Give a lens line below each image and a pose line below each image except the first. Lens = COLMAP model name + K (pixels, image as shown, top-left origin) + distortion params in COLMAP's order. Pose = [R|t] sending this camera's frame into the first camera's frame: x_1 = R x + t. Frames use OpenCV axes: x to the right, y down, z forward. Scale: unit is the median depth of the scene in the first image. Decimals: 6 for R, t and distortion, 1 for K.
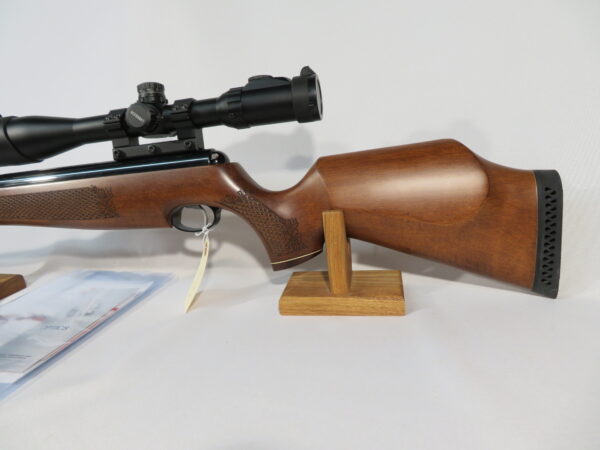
lens RADIAL K [[456.6, 0, 297.6], [0, 456.6, 221.6], [0, 0, 1]] dist [-0.015927, 0.001786]
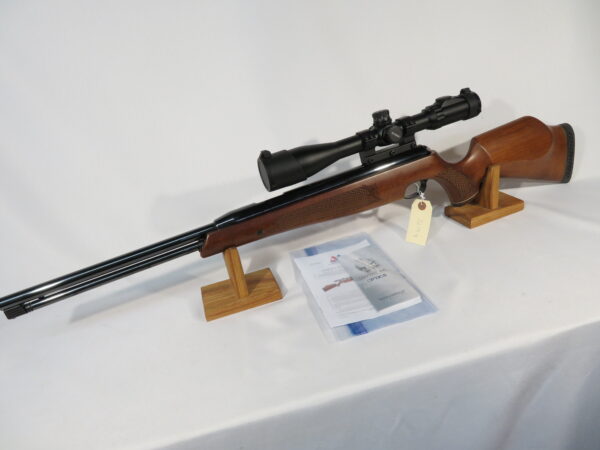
lens RADIAL K [[456.6, 0, 299.1], [0, 456.6, 224.8], [0, 0, 1]] dist [-0.015927, 0.001786]
pose [[0.845870, -0.281179, 0.453258, -1.377701], [0.215748, 0.957513, 0.191366, -0.292604], [-0.487808, -0.064081, 0.870596, -0.226039]]
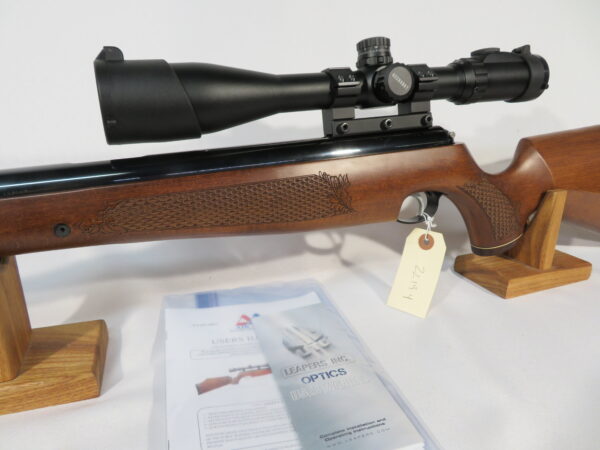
lens RADIAL K [[456.6, 0, 297.1], [0, 456.6, 220.1], [0, 0, 1]] dist [-0.015927, 0.001786]
pose [[0.833919, -0.085033, 0.545297, -0.902291], [0.061199, 0.996213, 0.061757, -0.051464], [-0.548483, -0.018128, 0.835965, 0.419141]]
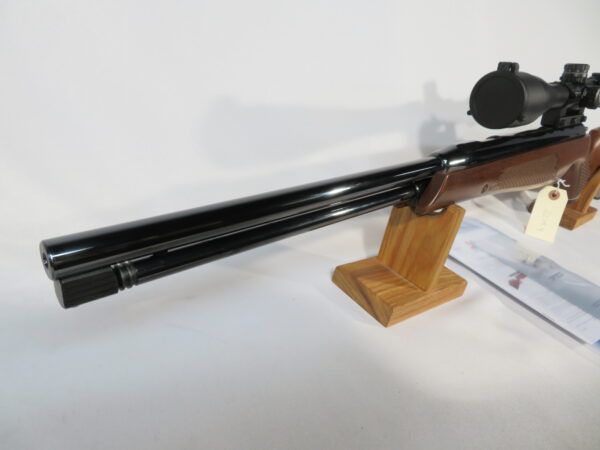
lens RADIAL K [[456.6, 0, 297.2], [0, 456.6, 224.0], [0, 0, 1]] dist [-0.015927, 0.001786]
pose [[0.592668, -0.169629, 0.787382, -1.780613], [-0.038119, 0.970569, 0.237786, -0.152371], [-0.804544, -0.170942, 0.568759, 0.852897]]
